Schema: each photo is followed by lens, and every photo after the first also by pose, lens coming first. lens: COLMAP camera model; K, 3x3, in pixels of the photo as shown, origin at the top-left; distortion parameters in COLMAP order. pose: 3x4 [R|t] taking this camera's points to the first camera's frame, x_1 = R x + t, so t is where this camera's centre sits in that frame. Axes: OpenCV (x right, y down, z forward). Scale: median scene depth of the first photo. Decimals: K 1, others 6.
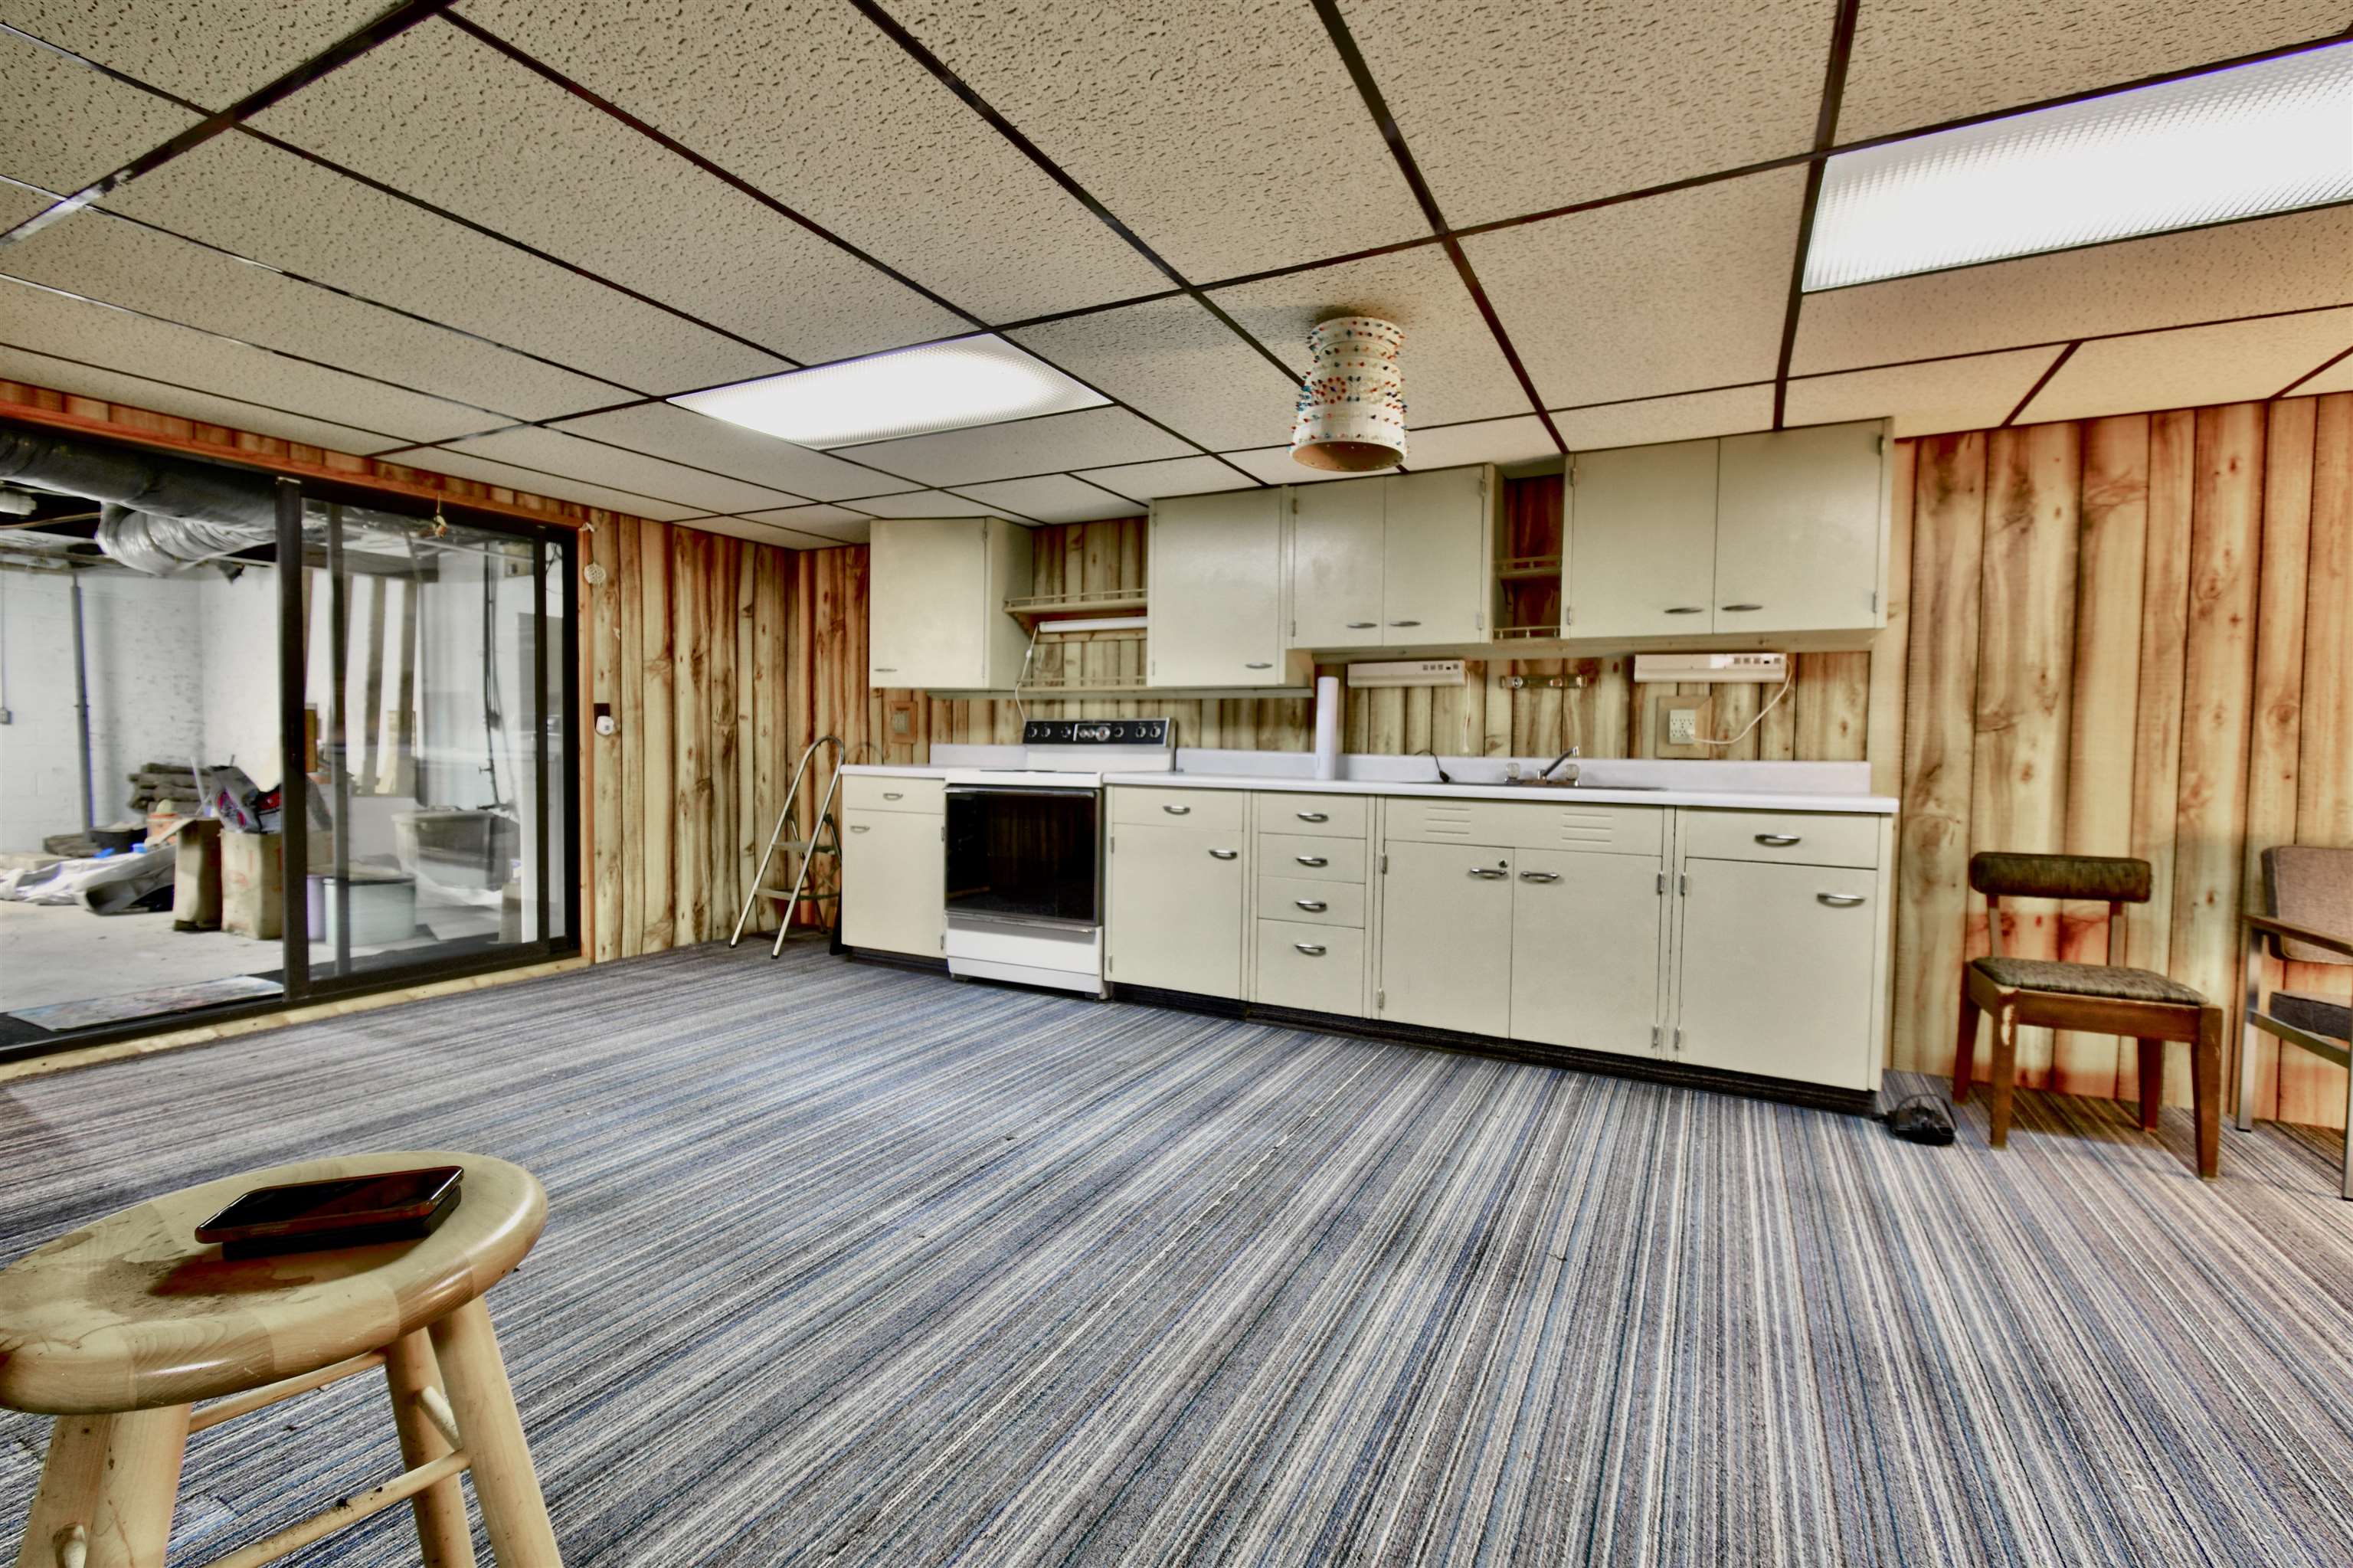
lens RADIAL K [[1031.7, 0, 1176.3], [0, 1031.7, 778.9], [0, 0, 1]] dist [0.009293, -0.005675]
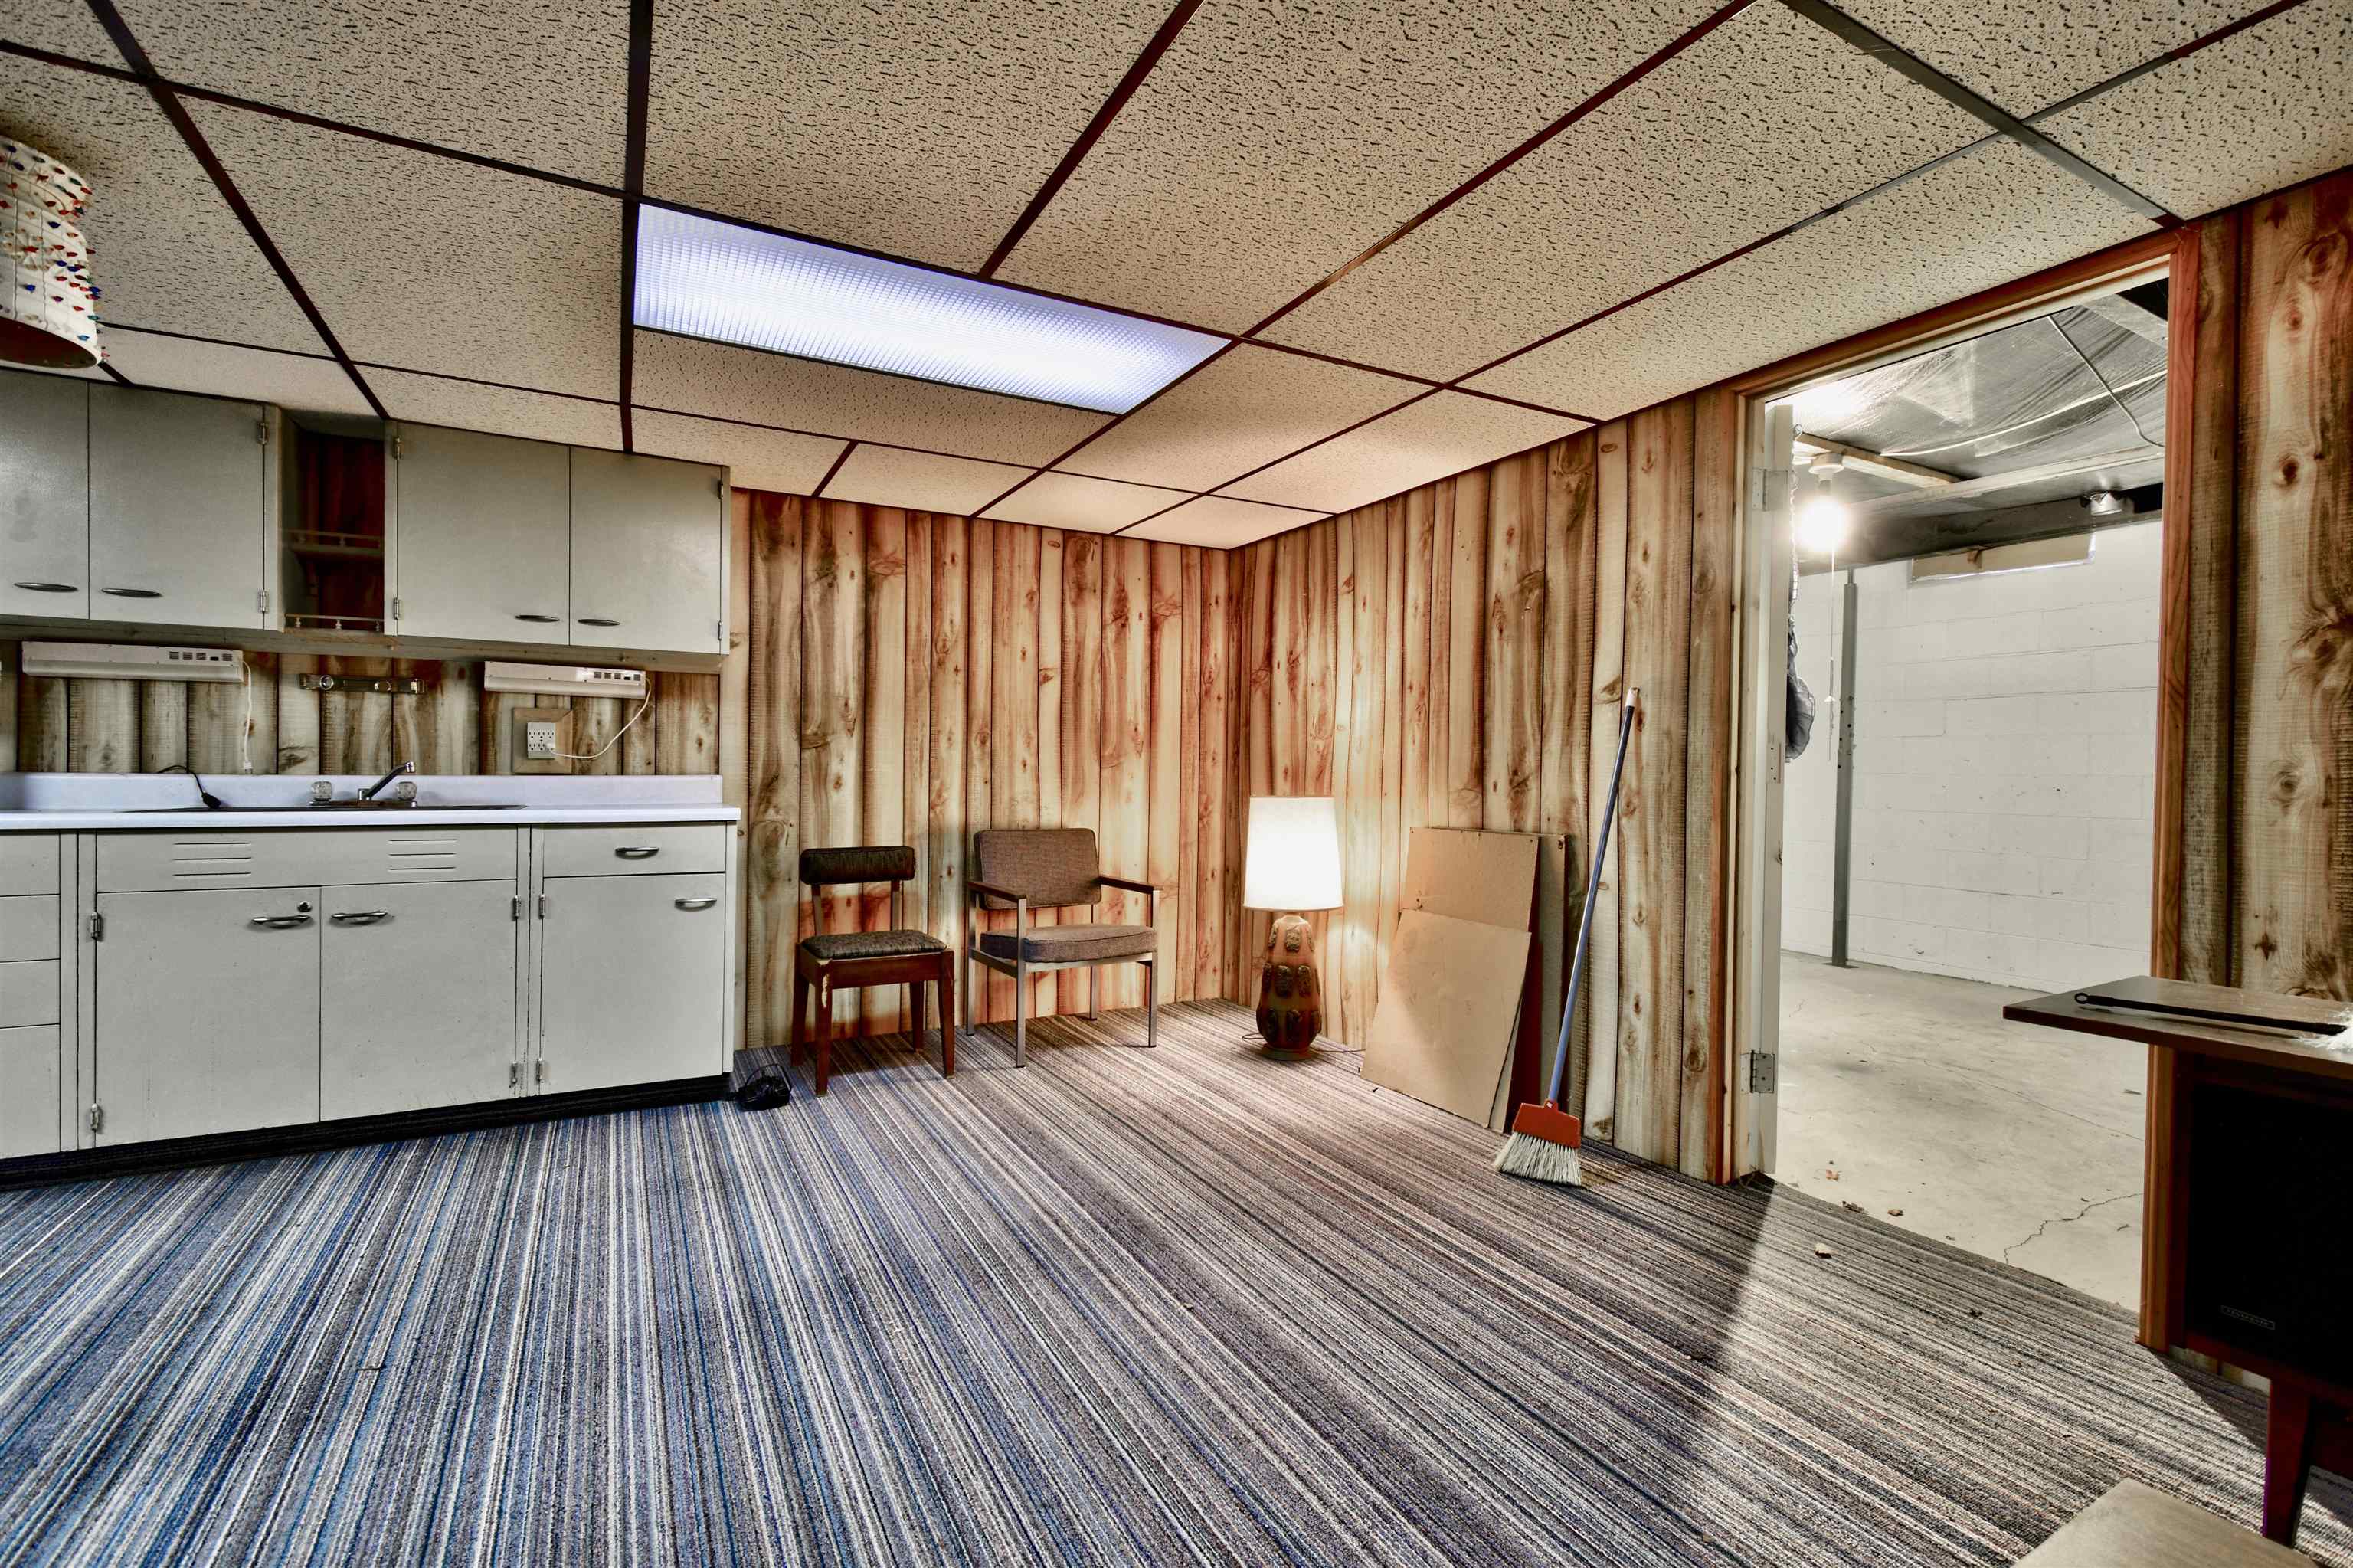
lens RADIAL K [[1031.7, 0, 1176.3], [0, 1031.7, 778.9], [0, 0, 1]] dist [0.009293, -0.005675]
pose [[0.554870, -0.015028, 0.831801, 0.024758], [0.026852, 0.999639, 0.000149, 0.000399], [-0.831504, 0.022253, 0.555073, -0.013876]]
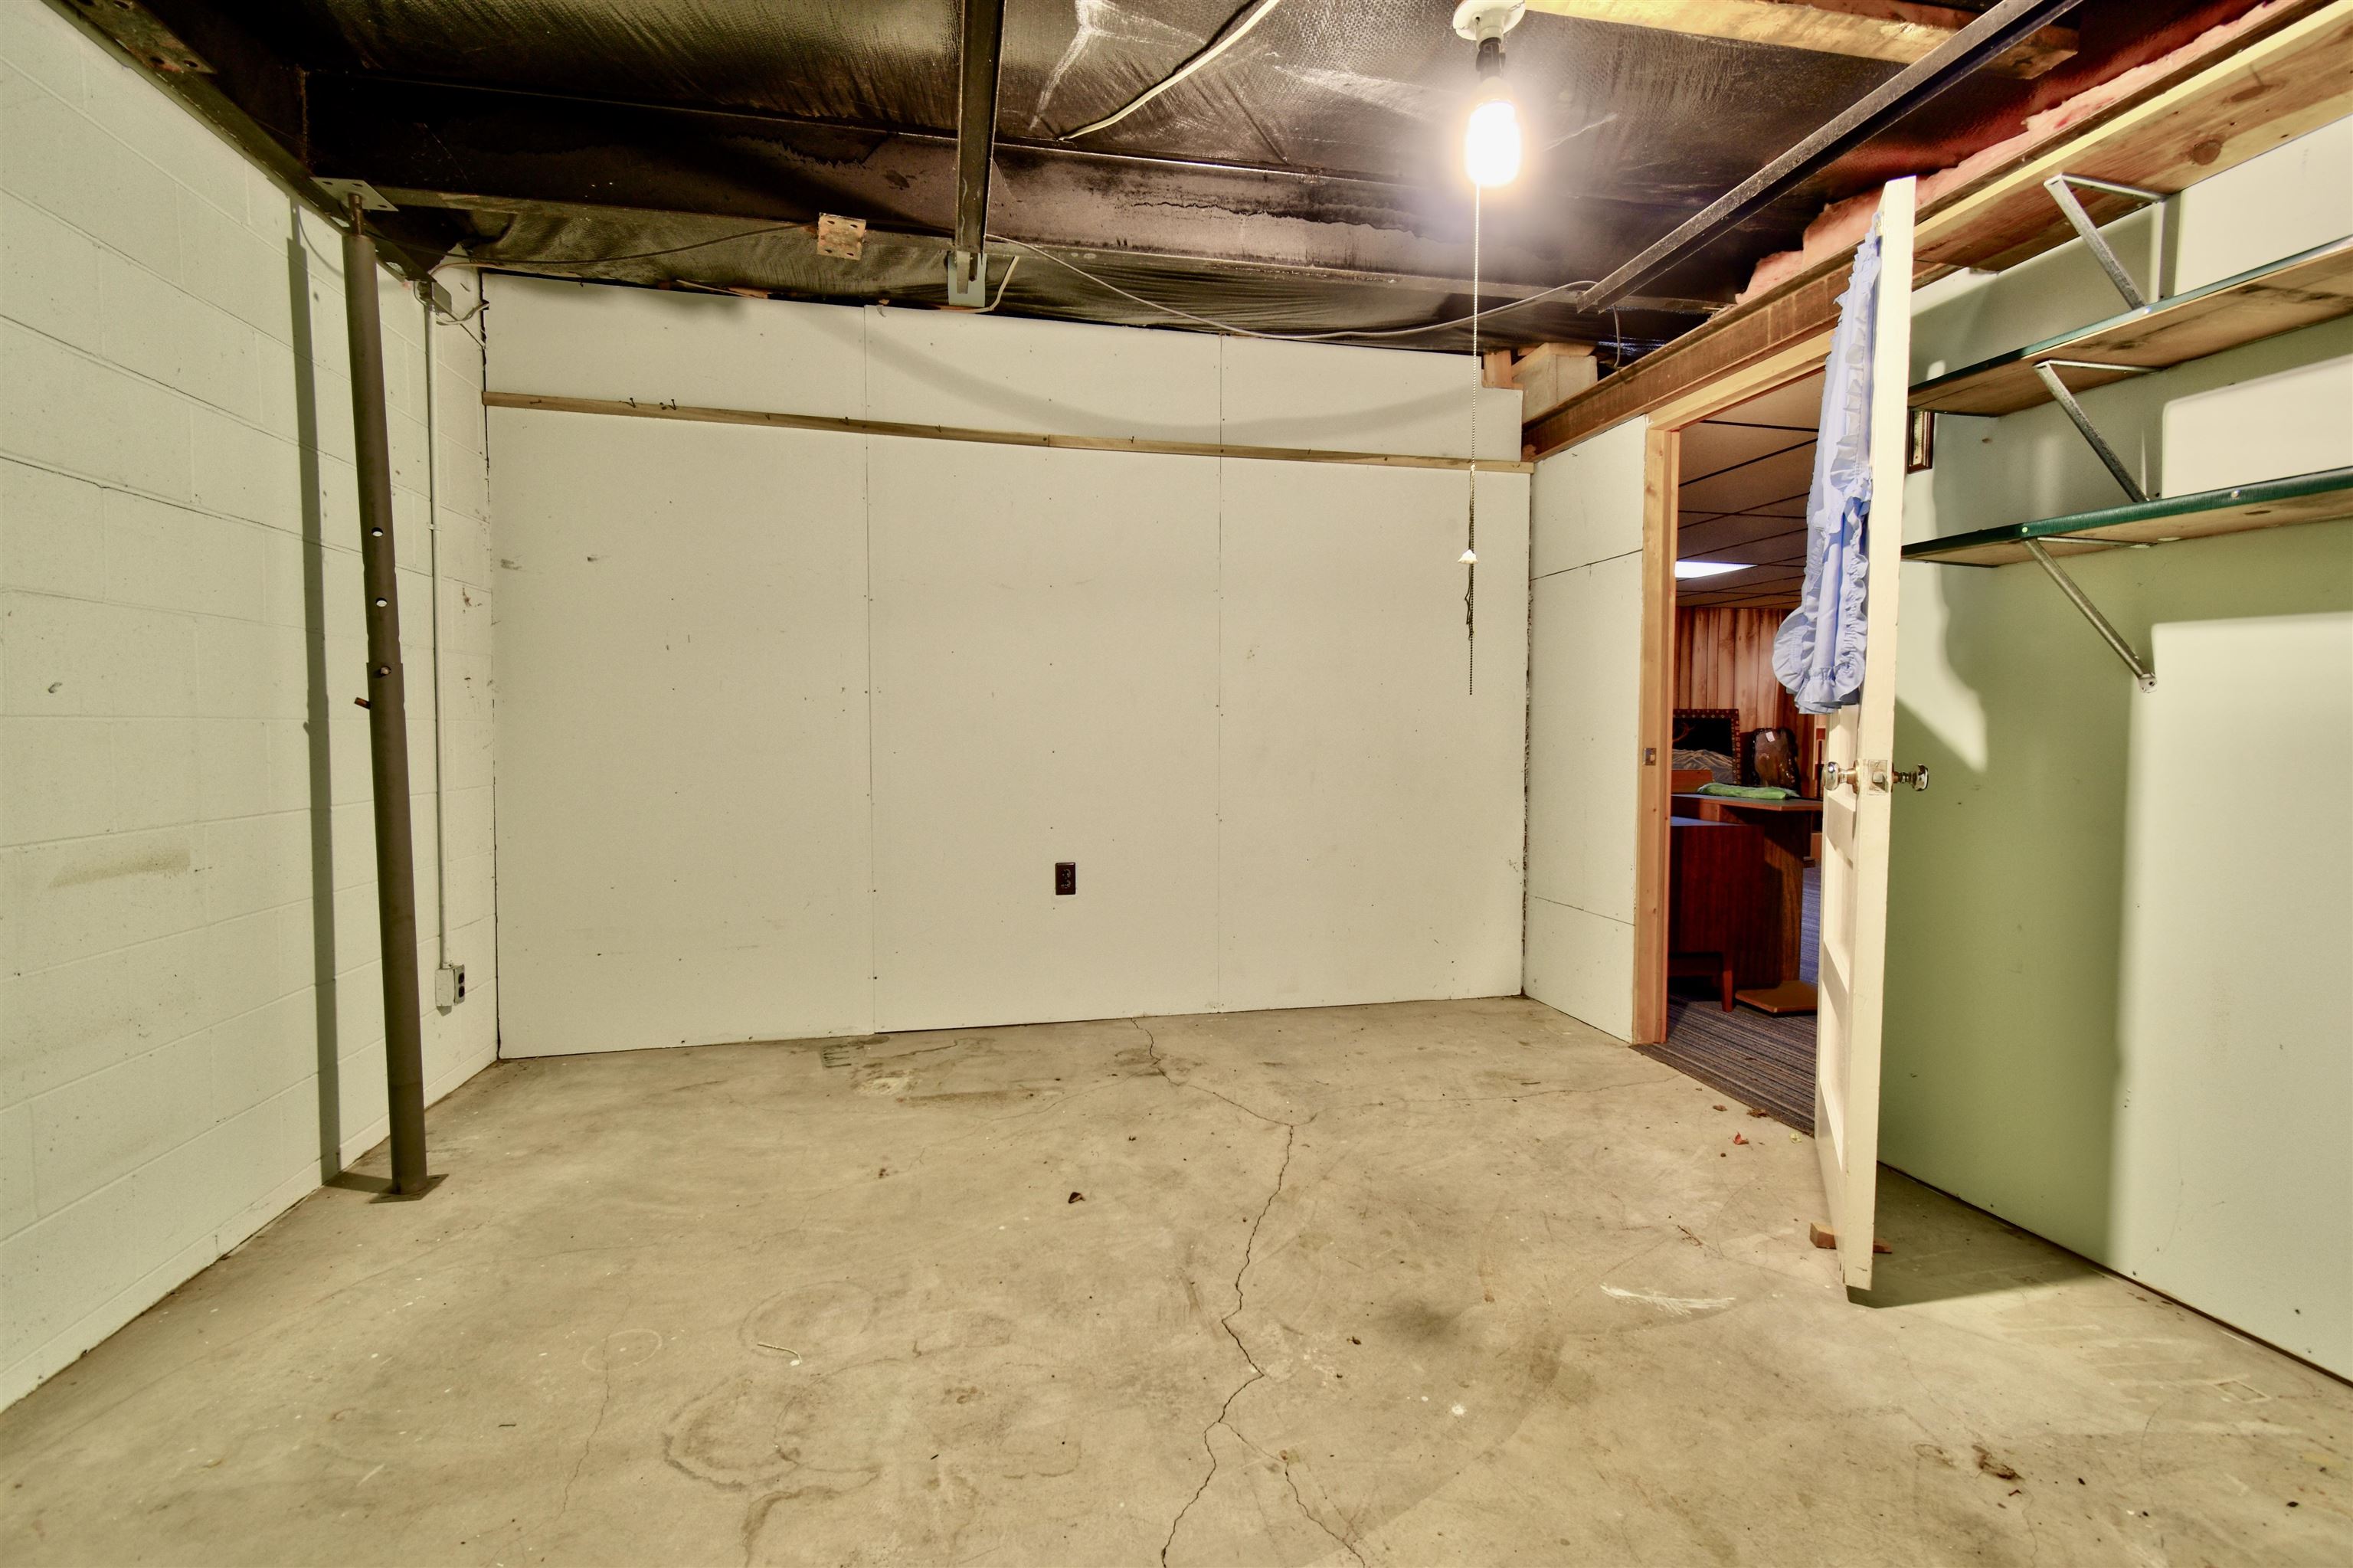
lens RADIAL K [[1031.7, 0, 1176.3], [0, 1031.7, 778.9], [0, 0, 1]] dist [0.009293, -0.005675]
pose [[-0.772722, 0.016281, -0.634535, 1.855081], [-0.035762, 0.996966, 0.069130, 0.012680], [0.633736, 0.076111, -0.769796, 0.336423]]
